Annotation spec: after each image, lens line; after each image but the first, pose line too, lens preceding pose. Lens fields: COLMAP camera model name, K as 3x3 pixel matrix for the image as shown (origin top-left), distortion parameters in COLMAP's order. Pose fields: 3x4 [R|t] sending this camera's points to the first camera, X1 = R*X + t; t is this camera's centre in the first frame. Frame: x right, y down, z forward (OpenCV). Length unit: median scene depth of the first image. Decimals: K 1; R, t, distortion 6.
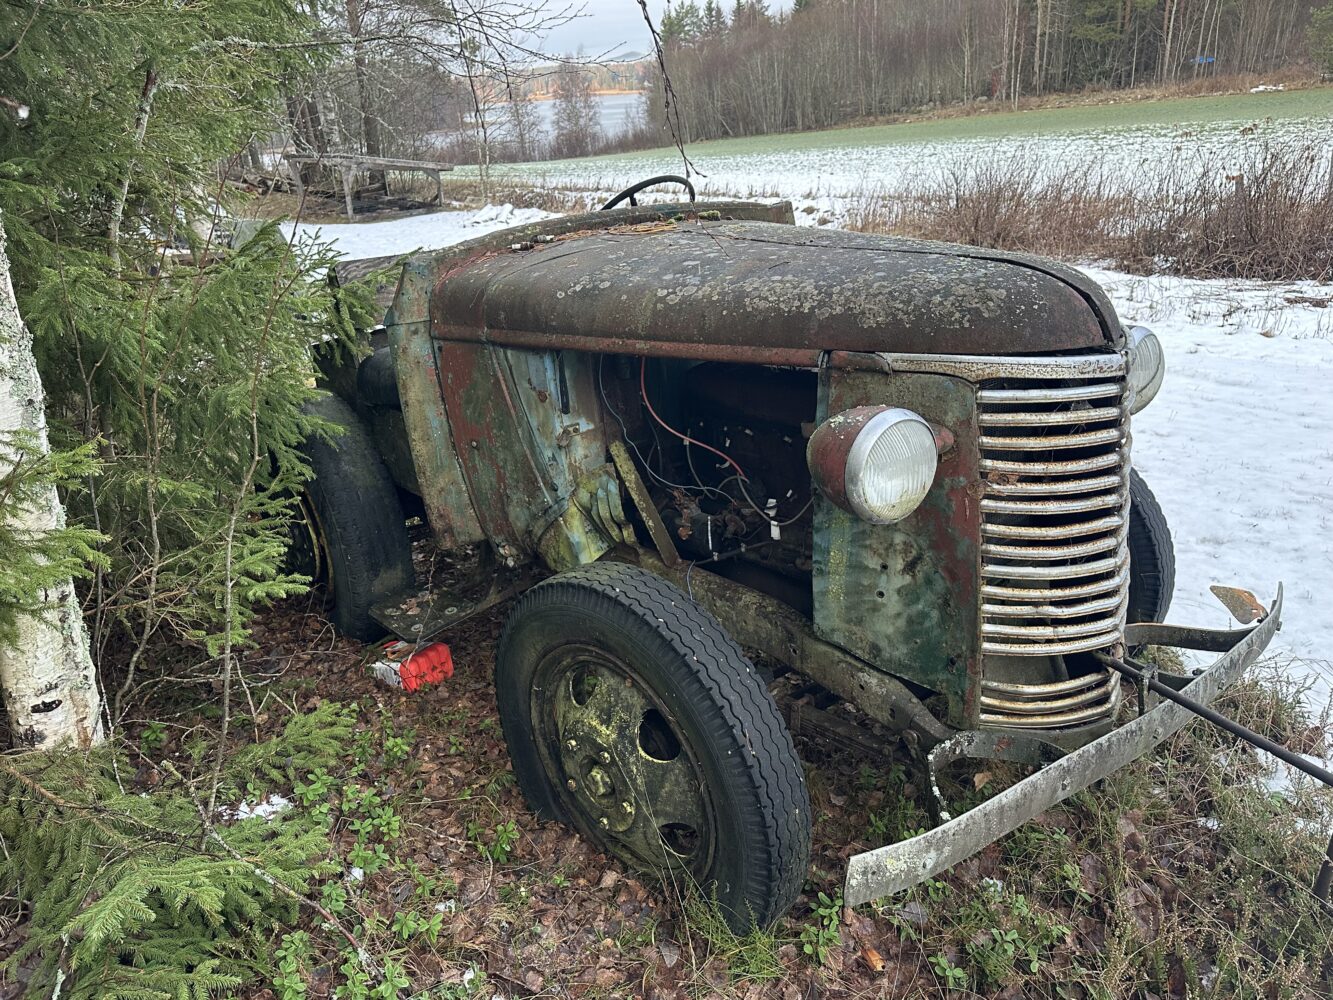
lens RADIAL K [[974.9, 0, 674.0], [0, 974.9, 505.3], [0, 0, 1]] dist [0.074683, -0.098611]
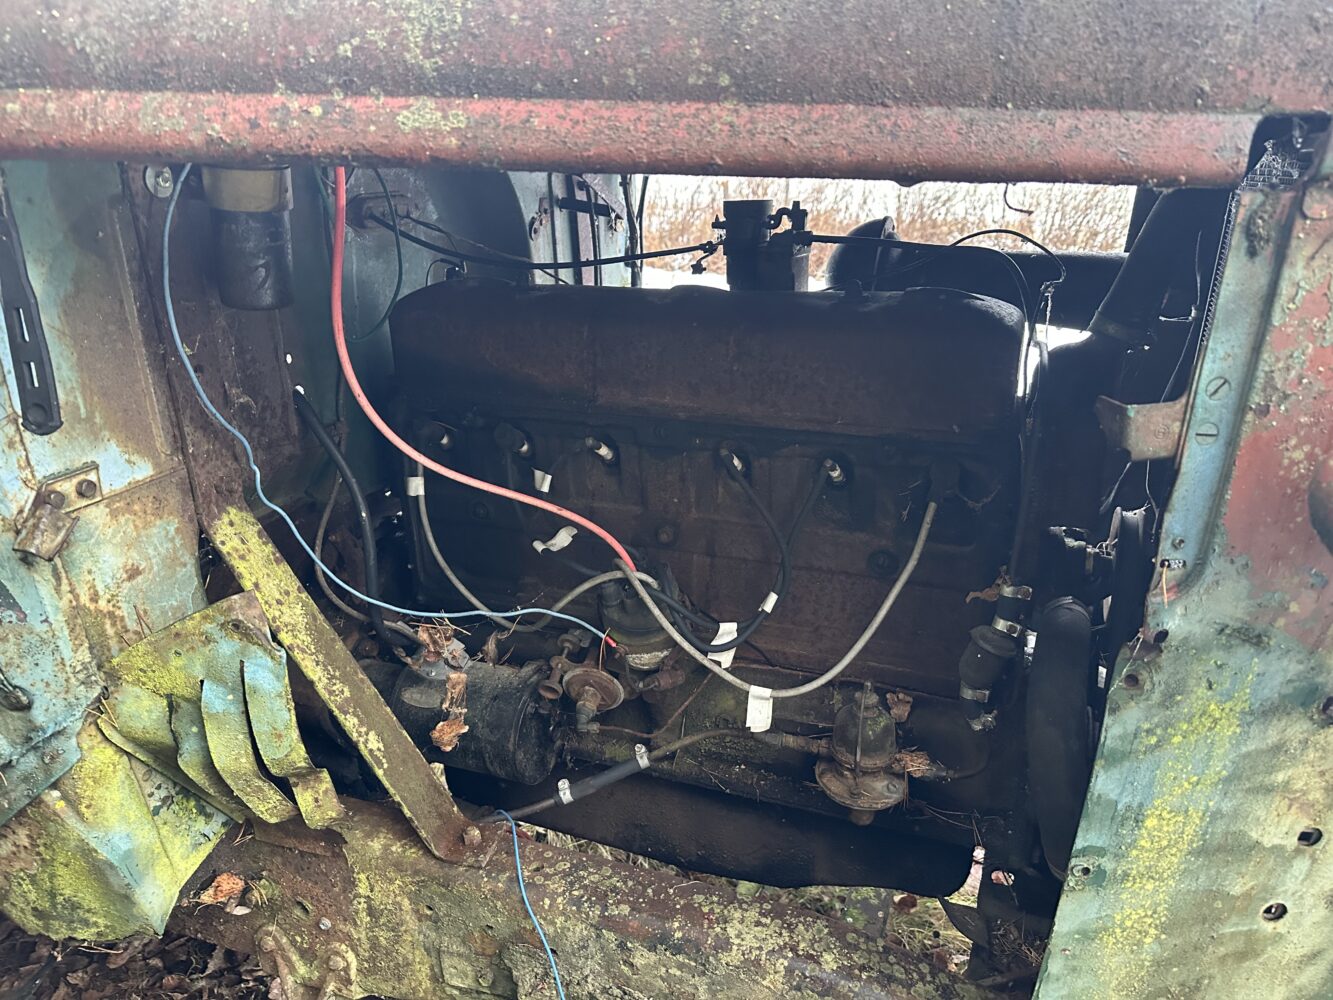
lens RADIAL K [[974.9, 0, 674.0], [0, 974.9, 505.3], [0, 0, 1]] dist [0.074683, -0.098611]
pose [[0.865537, -0.103236, 0.490090, -0.093624], [0.102261, 0.994339, 0.028854, -0.062770], [-0.490294, 0.025143, 0.871194, 0.667852]]
